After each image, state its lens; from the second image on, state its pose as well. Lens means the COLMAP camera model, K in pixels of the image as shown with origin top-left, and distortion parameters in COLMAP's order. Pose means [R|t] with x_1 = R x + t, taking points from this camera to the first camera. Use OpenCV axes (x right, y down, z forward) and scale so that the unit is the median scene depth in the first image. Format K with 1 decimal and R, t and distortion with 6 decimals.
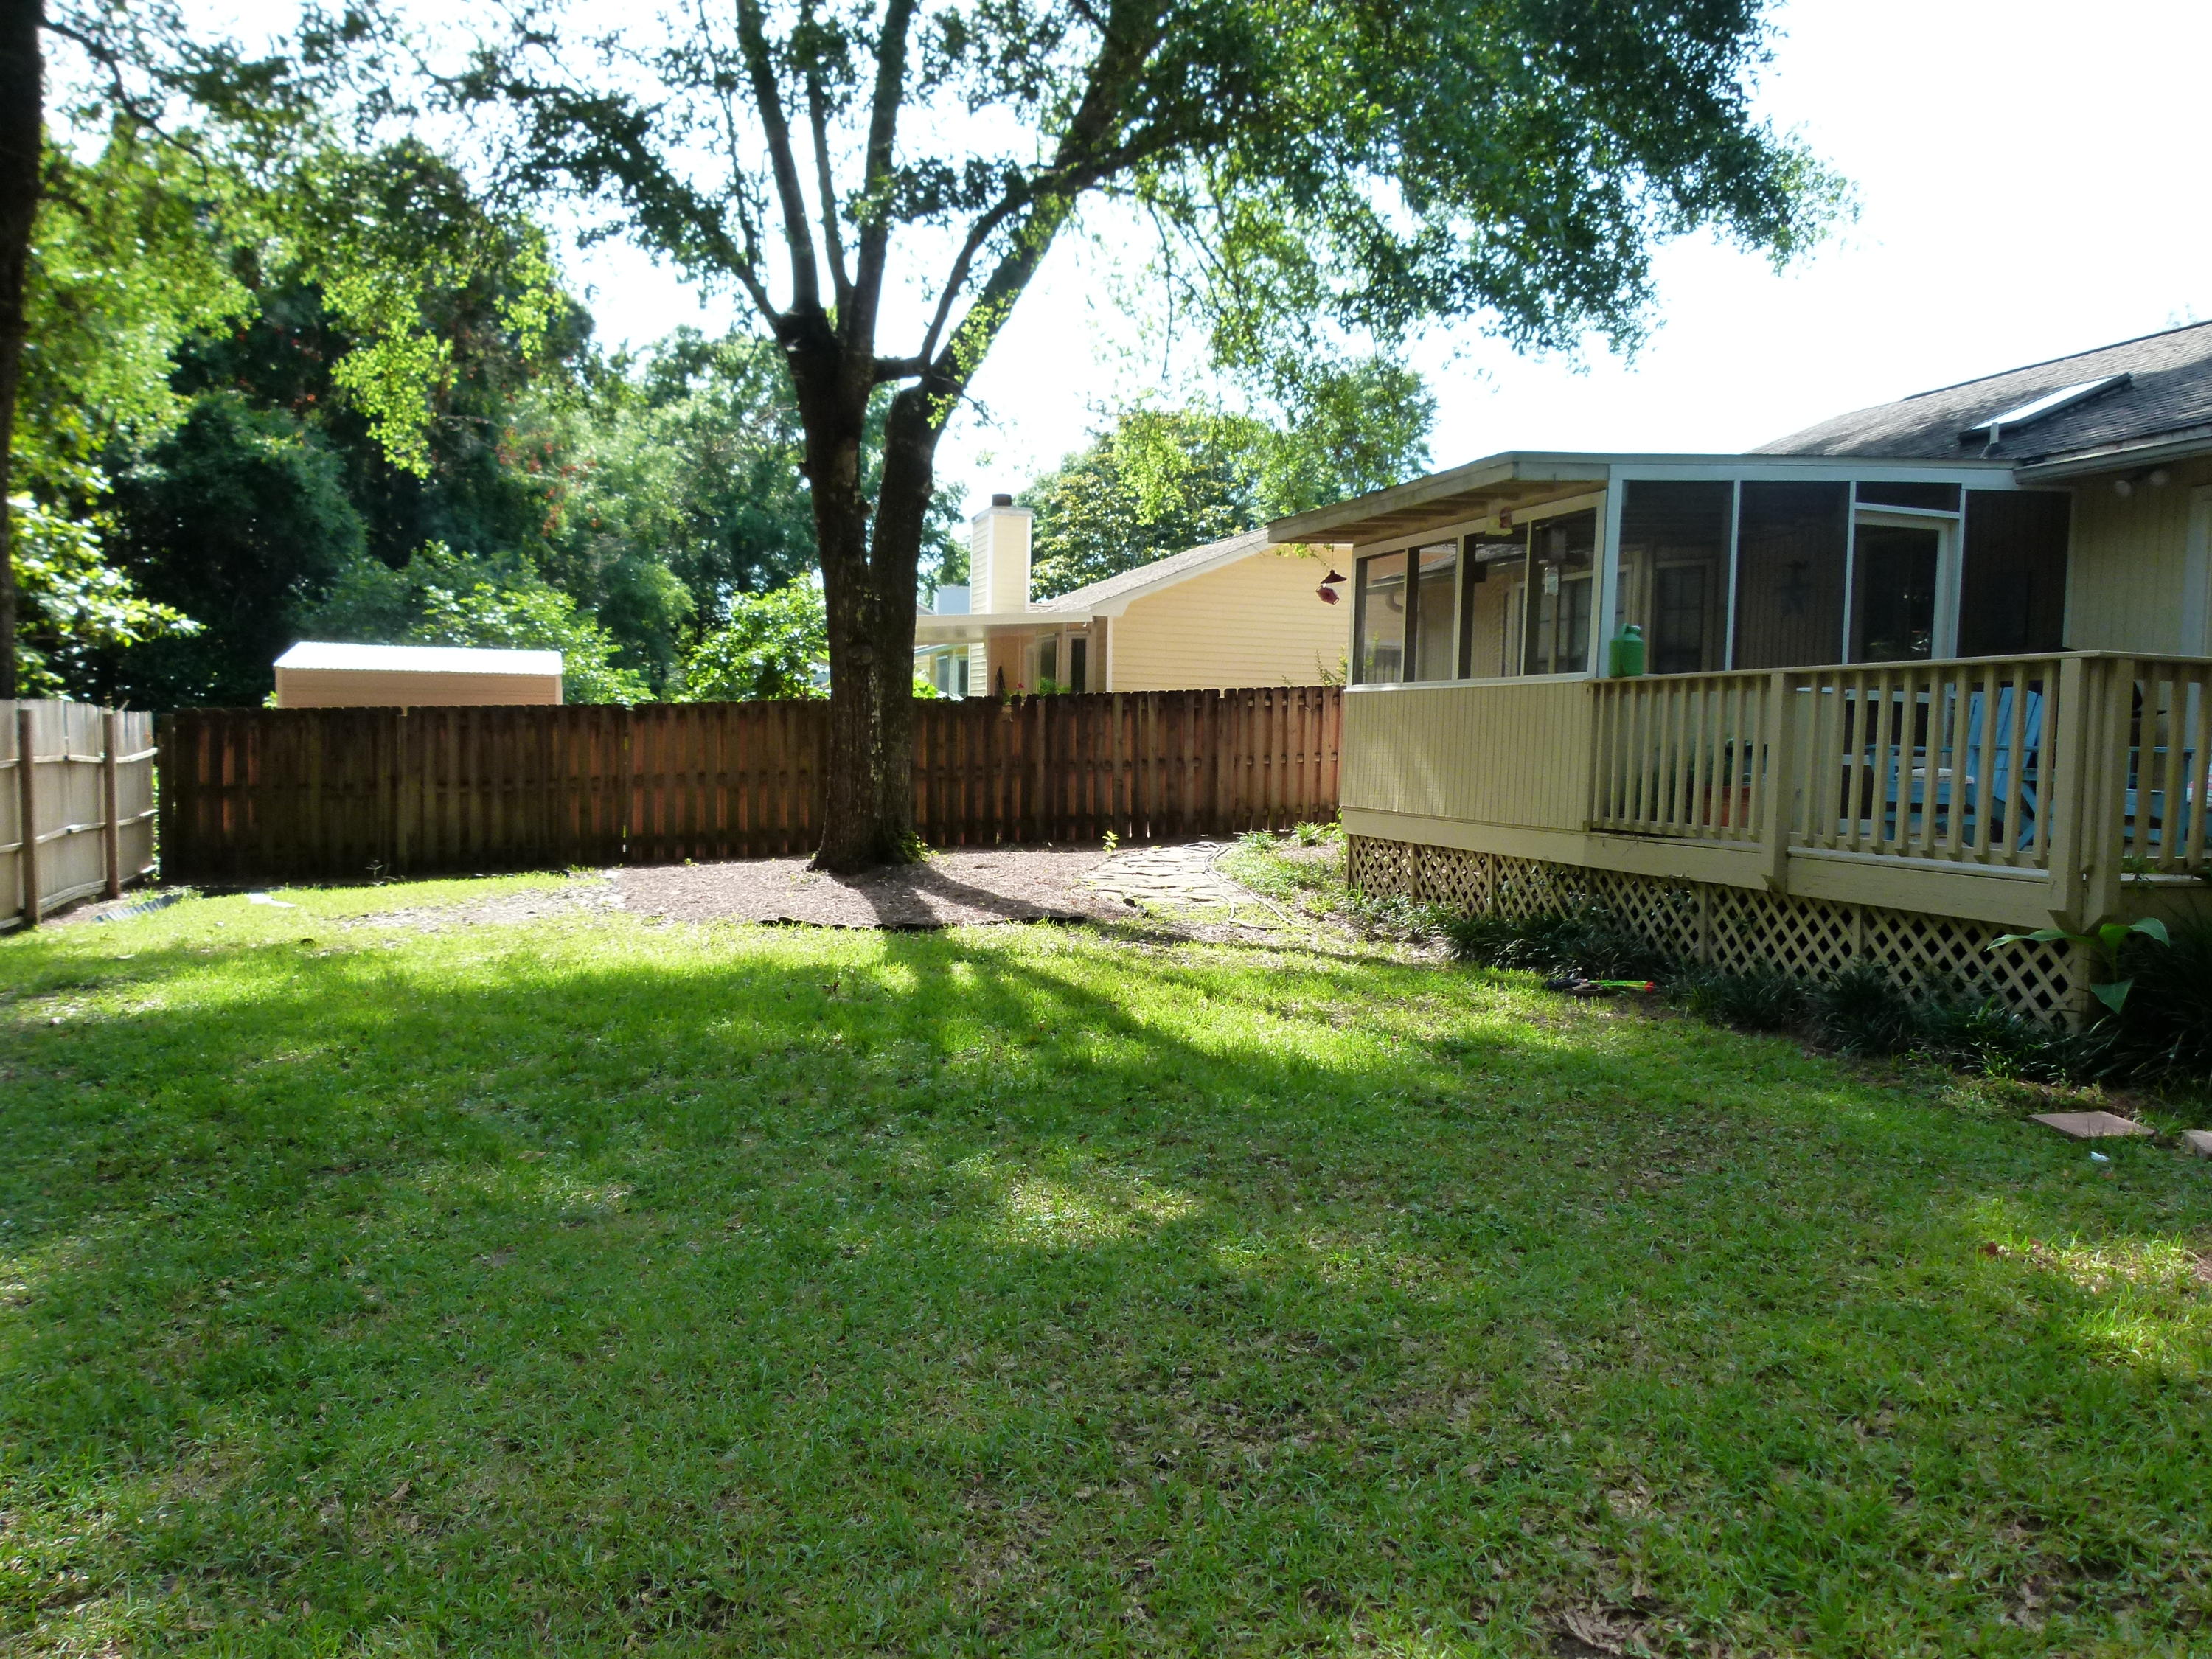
lens RADIAL K [[1656.4, 0, 1107.4], [0, 1656.4, 849.4], [0, 0, 1]] dist [-0.048939, 0.043750]
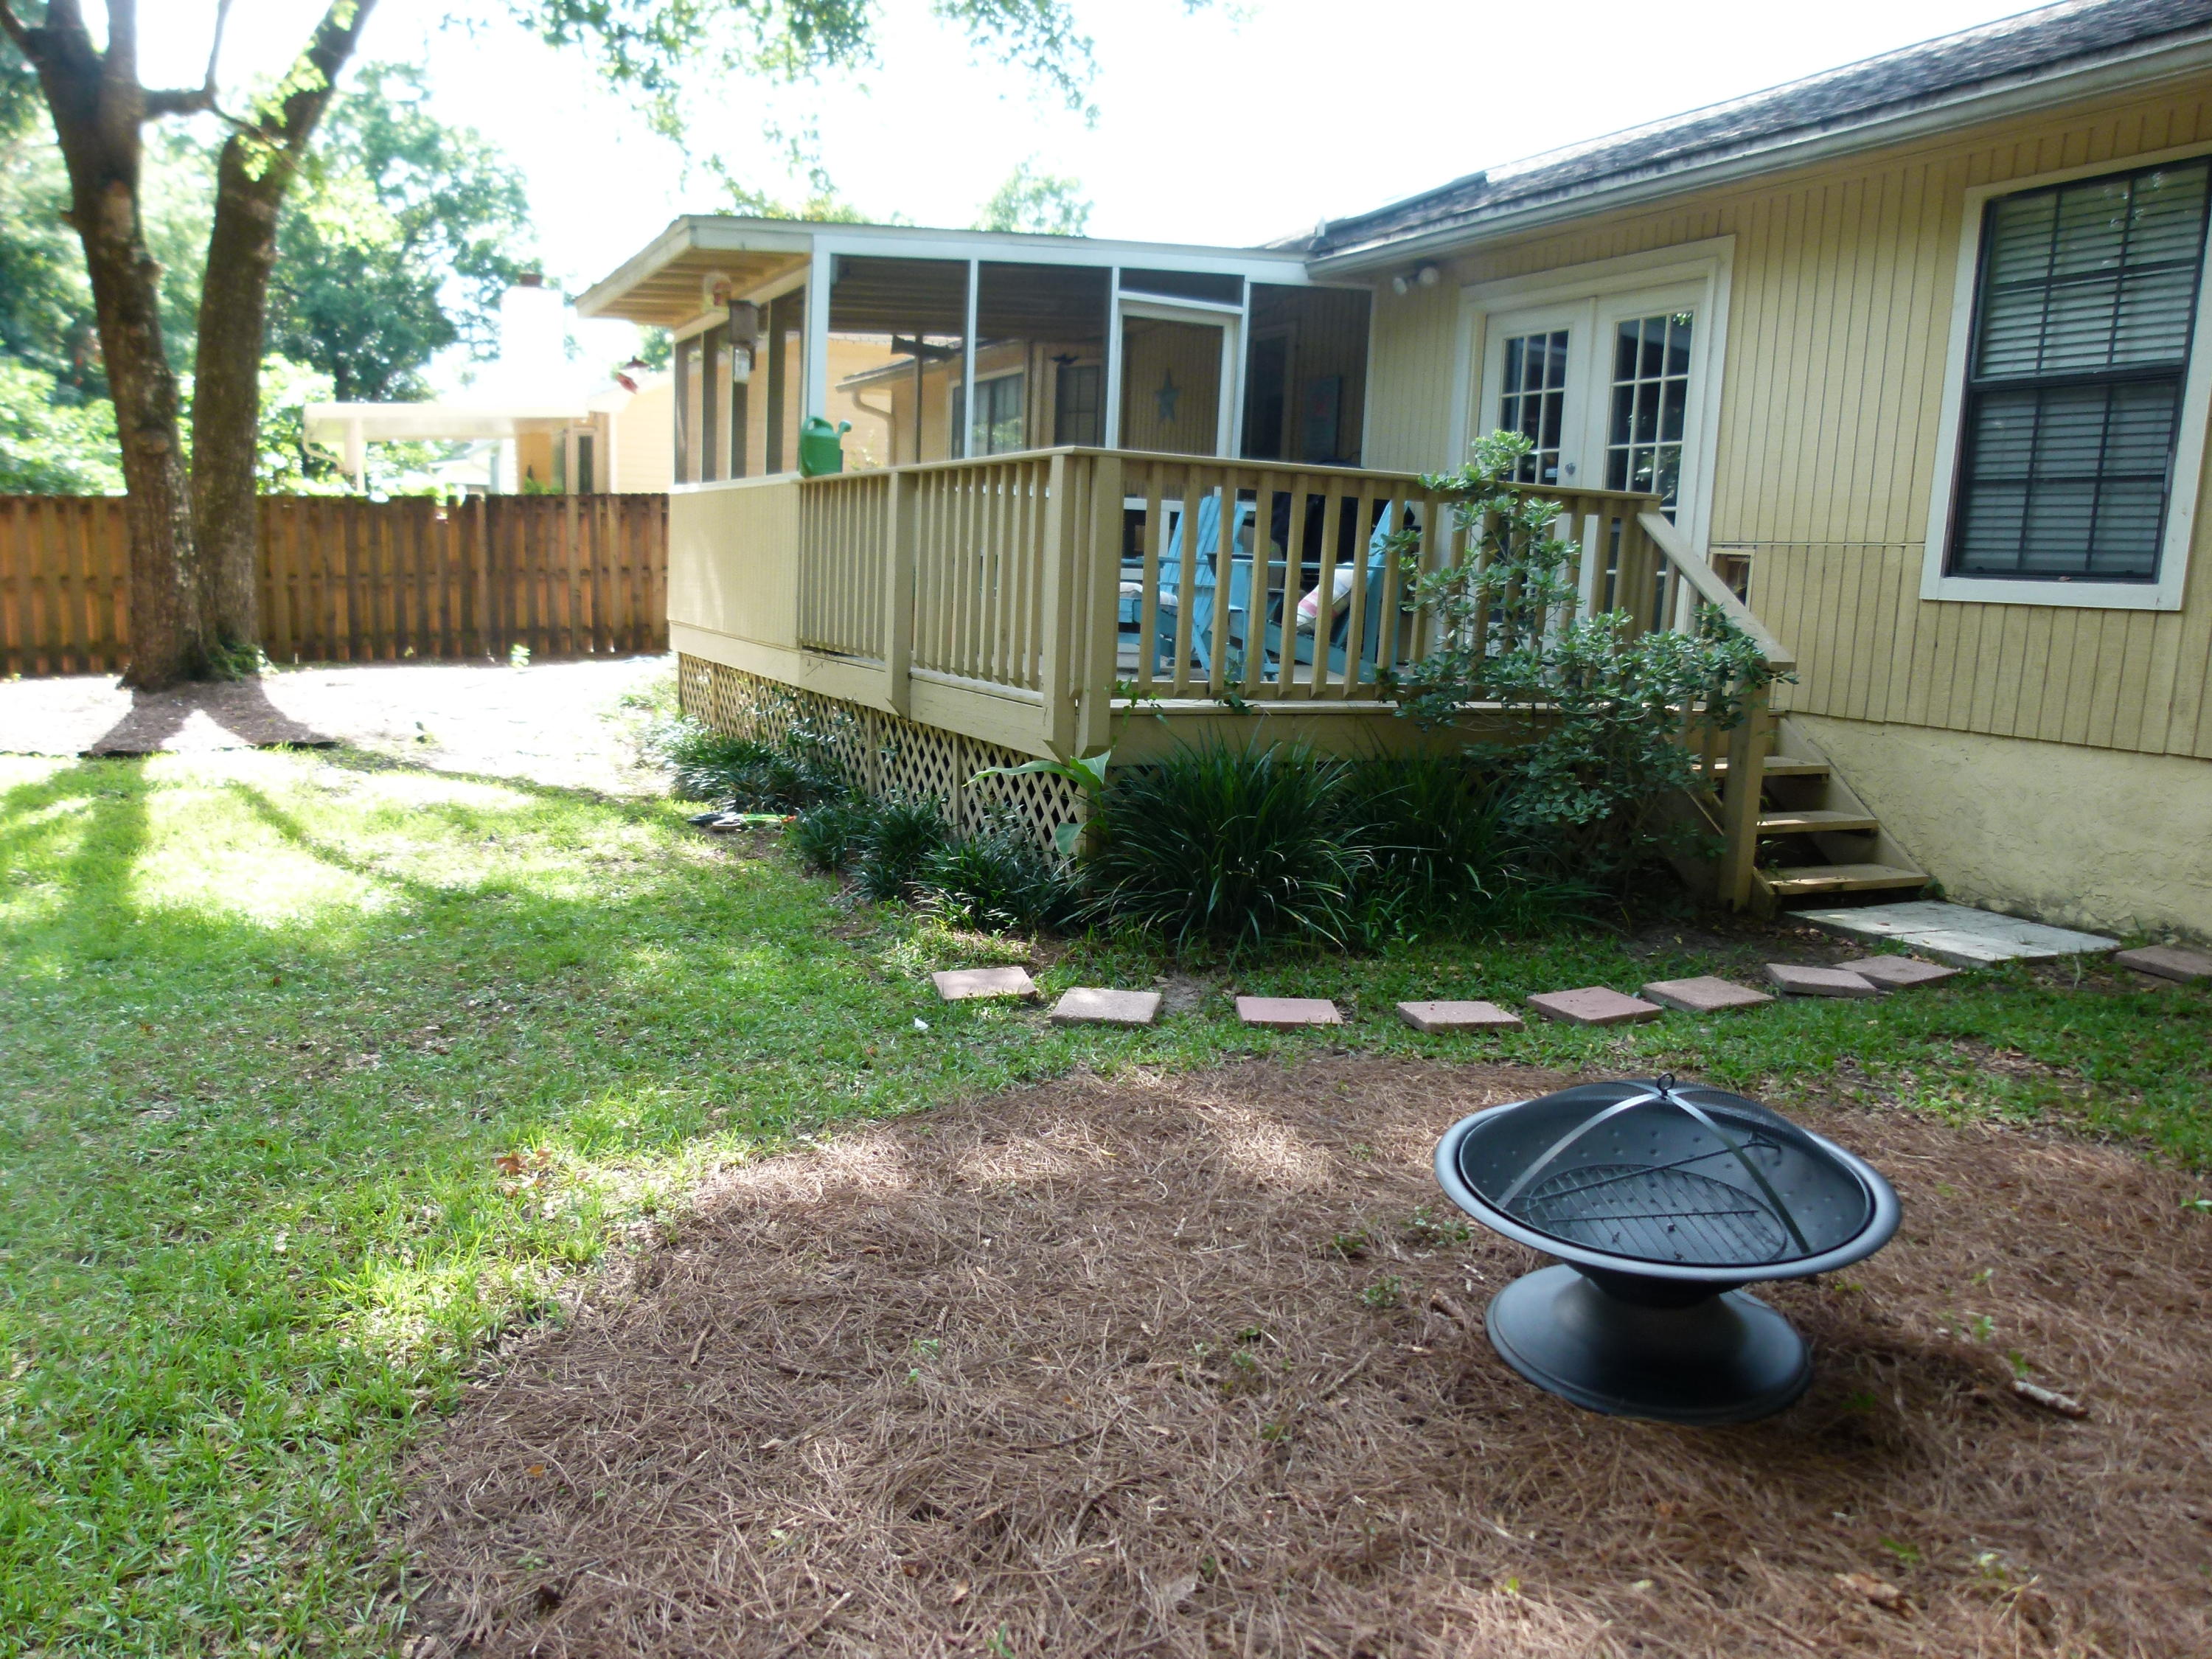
lens RADIAL K [[1656.4, 0, 1107.4], [0, 1656.4, 849.4], [0, 0, 1]] dist [-0.048939, 0.043750]
pose [[0.986924, -0.011476, 0.160774, 0.268139], [-0.006538, 0.993791, 0.111068, -0.002884], [-0.161051, -0.110667, 0.980722, 0.056990]]
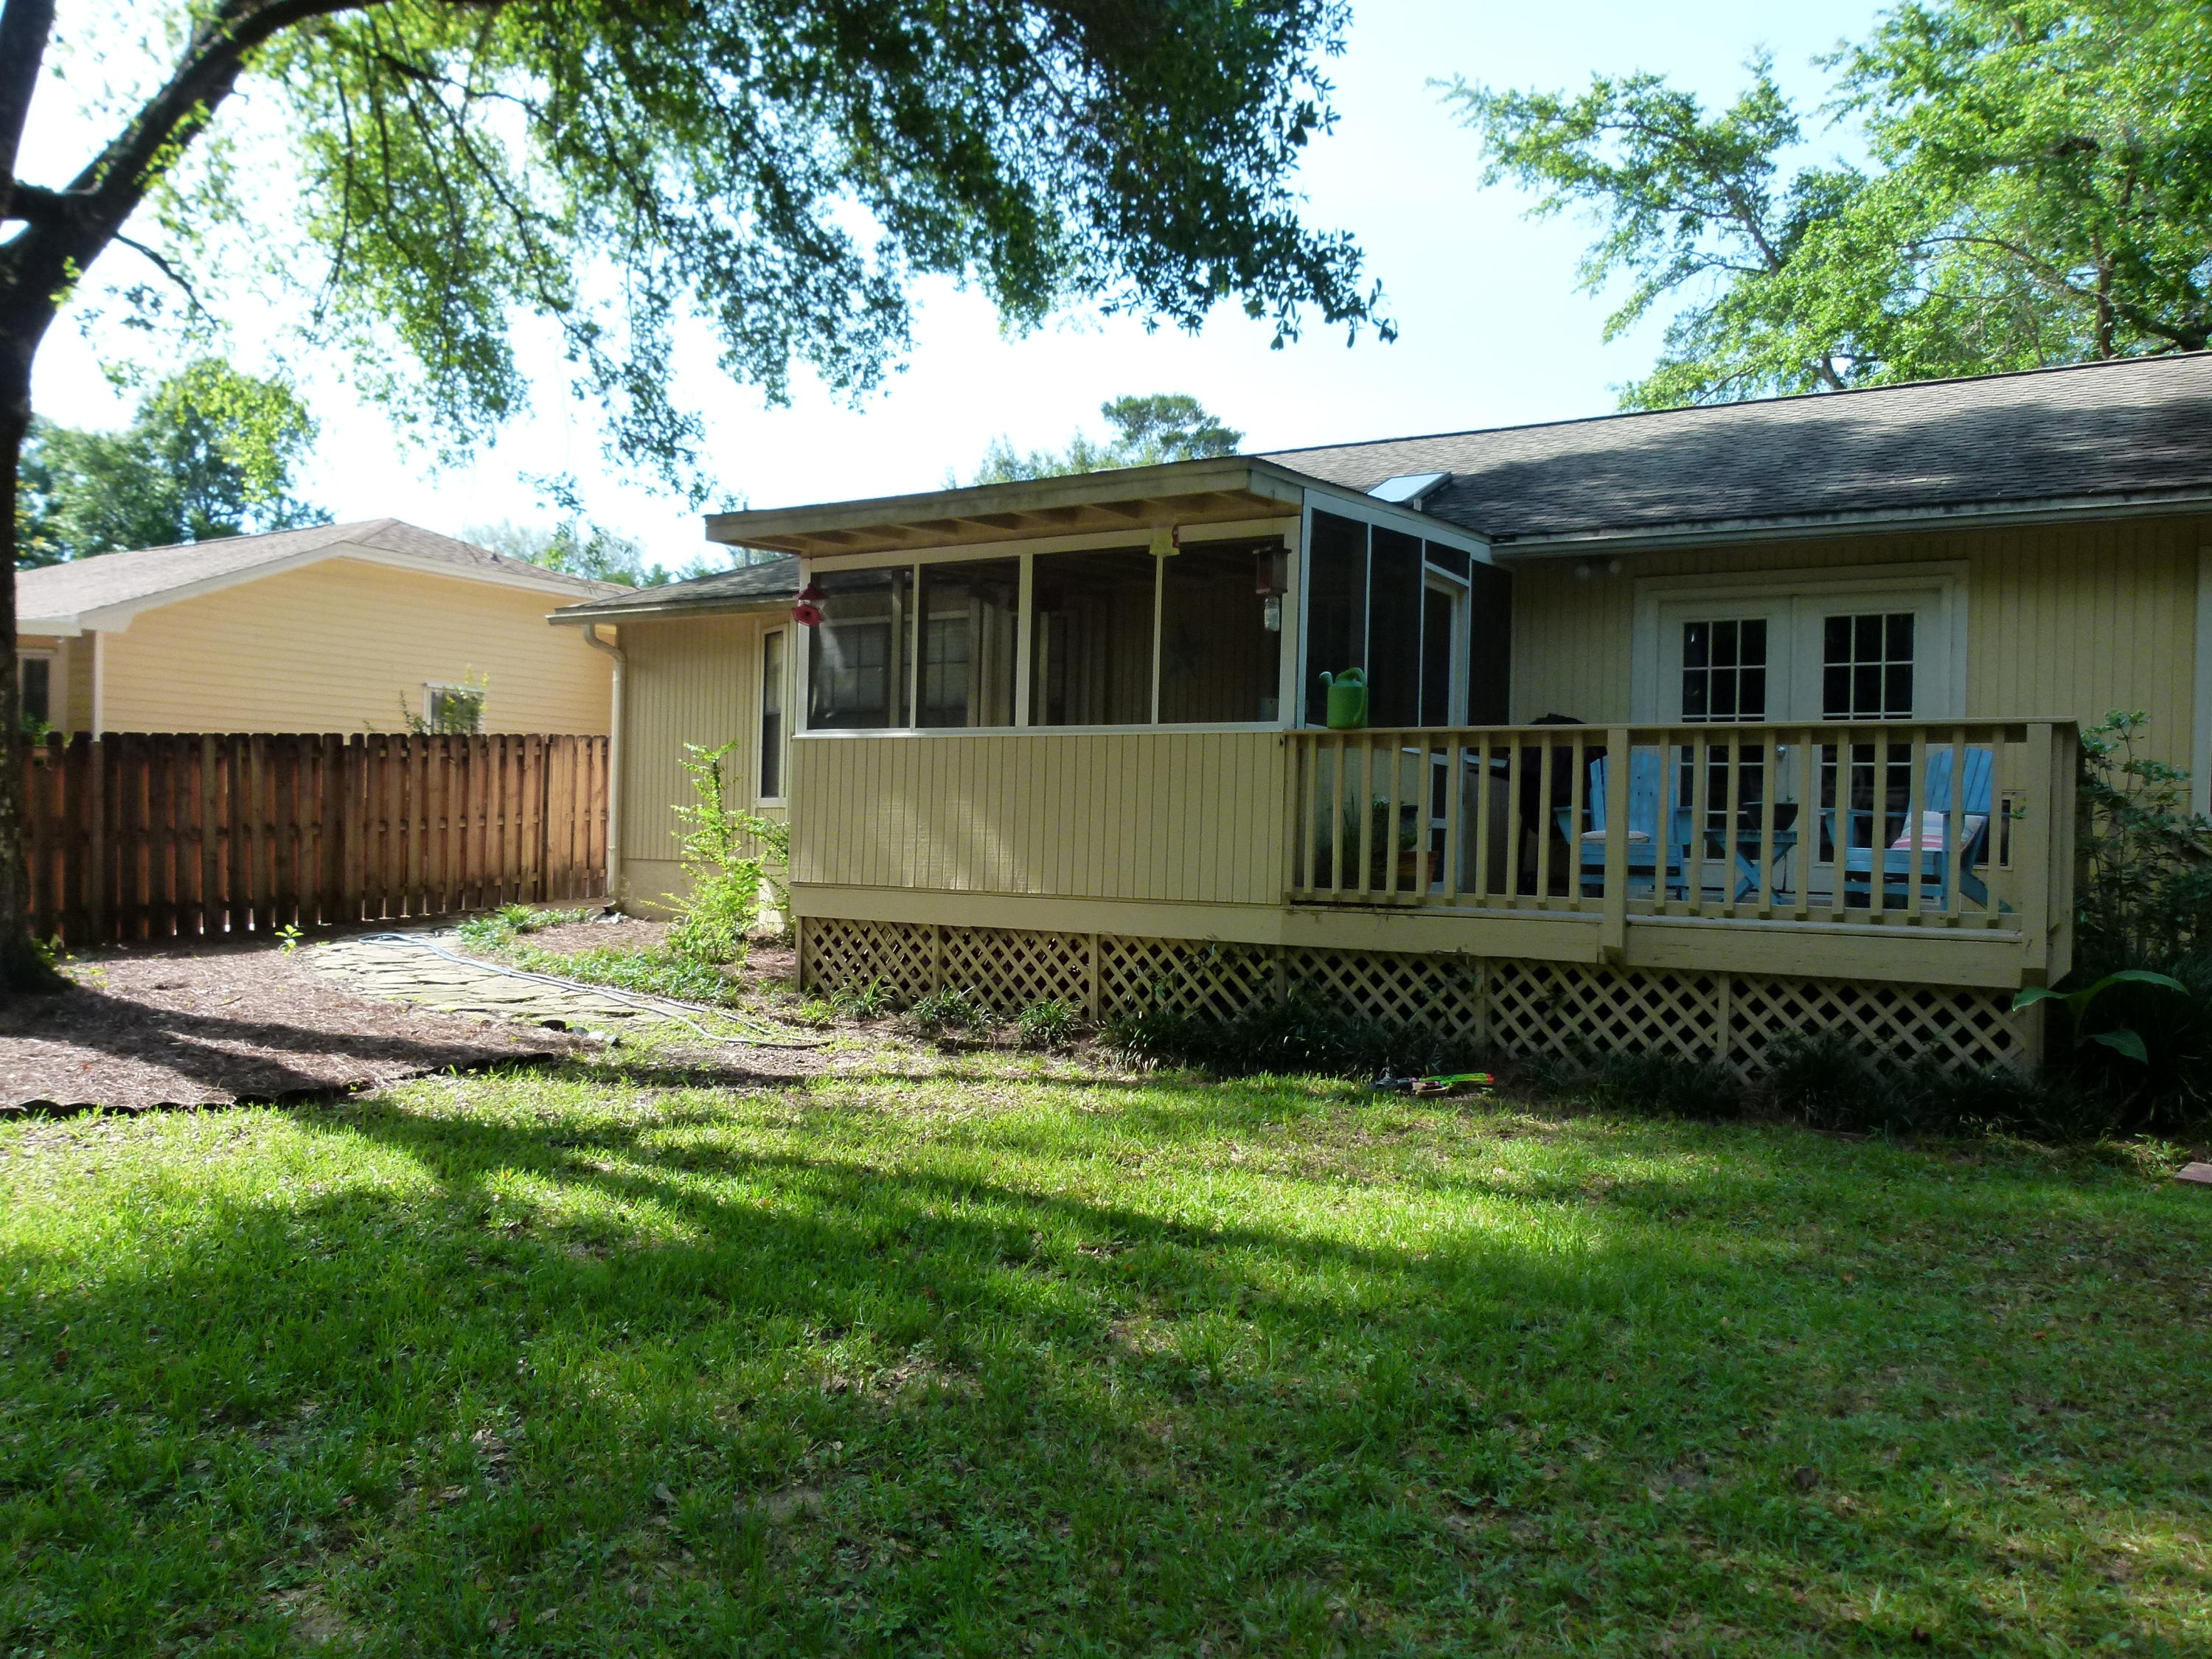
lens RADIAL K [[1656.4, 0, 1107.4], [0, 1656.4, 849.4], [0, 0, 1]] dist [-0.048939, 0.043750]
pose [[0.754927, -0.007324, 0.655768, -0.300783], [0.035089, 0.998956, -0.029237, -0.015015], [-0.654869, 0.045082, 0.754396, 0.349177]]
